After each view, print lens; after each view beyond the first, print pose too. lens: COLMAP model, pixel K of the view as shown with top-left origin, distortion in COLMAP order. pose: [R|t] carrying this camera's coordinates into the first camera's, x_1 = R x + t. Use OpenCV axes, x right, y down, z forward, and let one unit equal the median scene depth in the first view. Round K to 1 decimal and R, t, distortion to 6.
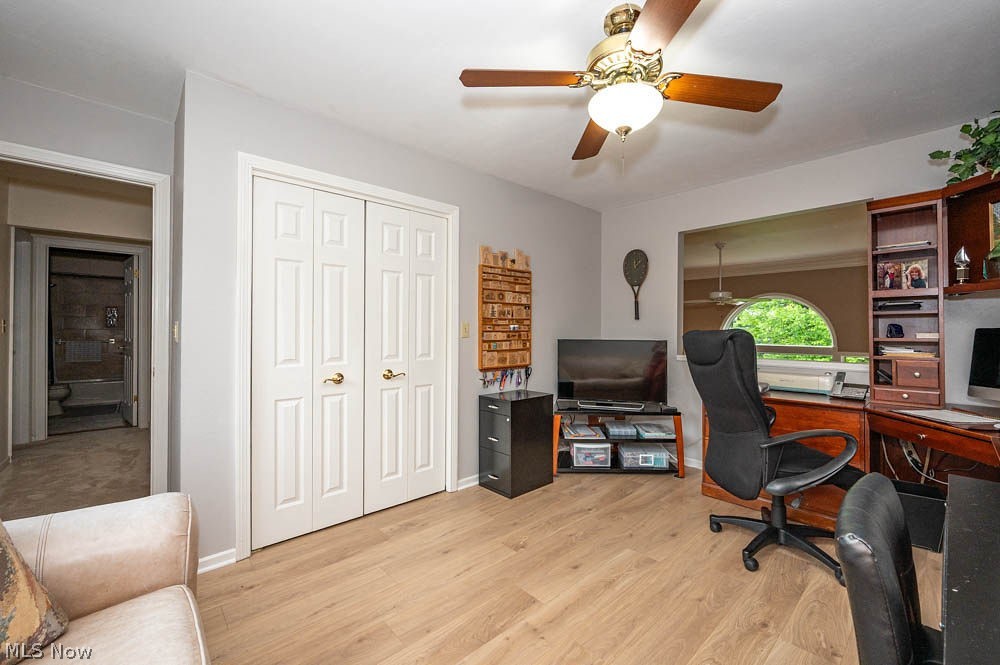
lens RADIAL K [[402.4, 0, 504.7], [0, 402.4, 337.4], [0, 0, 1]] dist [-0.003448, 0.000395]
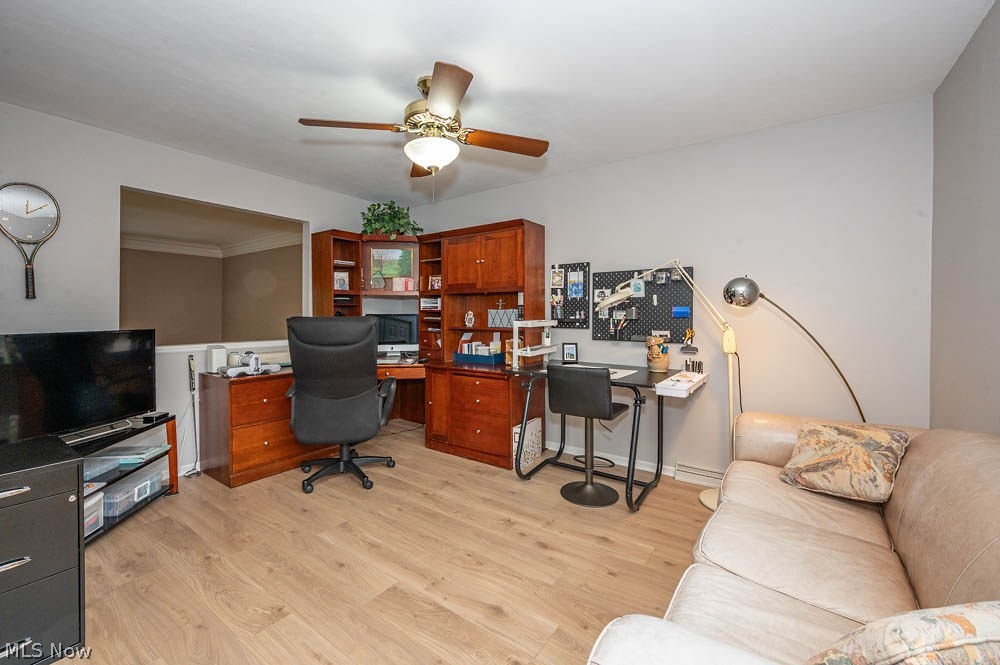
lens RADIAL K [[402.4, 0, 506.4], [0, 402.4, 329.2], [0, 0, 1]] dist [-0.003448, 0.000395]
pose [[-0.214530, -0.032857, 0.976165, -0.618947], [0.014333, 0.999221, 0.036783, -0.015619], [-0.976612, 0.021882, -0.213891, 0.604724]]
